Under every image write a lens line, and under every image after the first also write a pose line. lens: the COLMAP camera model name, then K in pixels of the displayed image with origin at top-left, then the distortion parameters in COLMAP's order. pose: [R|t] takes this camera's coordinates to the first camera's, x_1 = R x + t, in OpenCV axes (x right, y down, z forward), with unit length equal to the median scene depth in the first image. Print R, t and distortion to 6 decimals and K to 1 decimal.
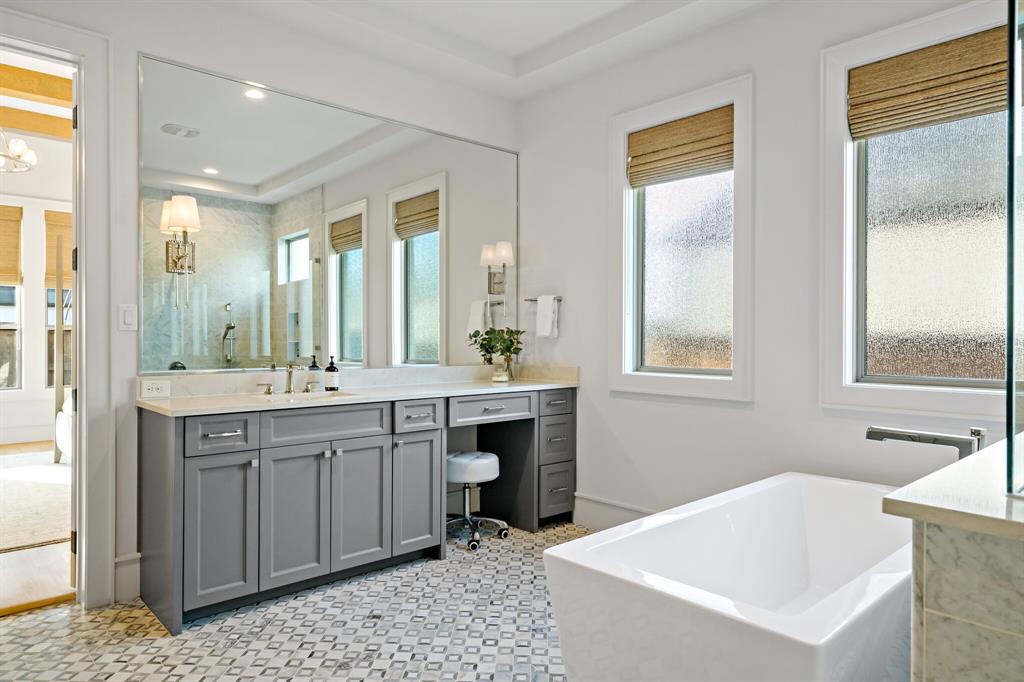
lens RADIAL K [[656.5, 0, 513.2], [0, 656.5, 343.6], [0, 0, 1]] dist [-0.004188, -0.001487]
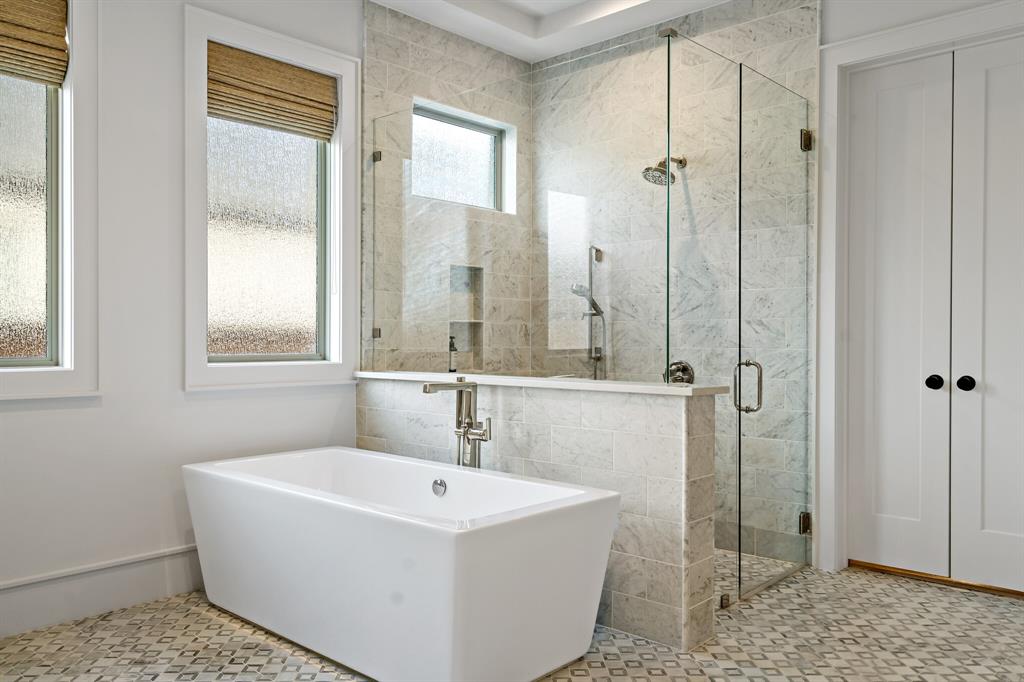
lens RADIAL K [[791.4, 0, 511.9], [0, 791.4, 340.8], [0, 0, 1]] dist [0.002181, 0.001255]
pose [[-0.089124, -0.002845, 0.996016, -0.724353], [0.001268, 0.999995, 0.002970, 0.024251], [-0.996020, 0.001528, -0.089120, 0.685694]]
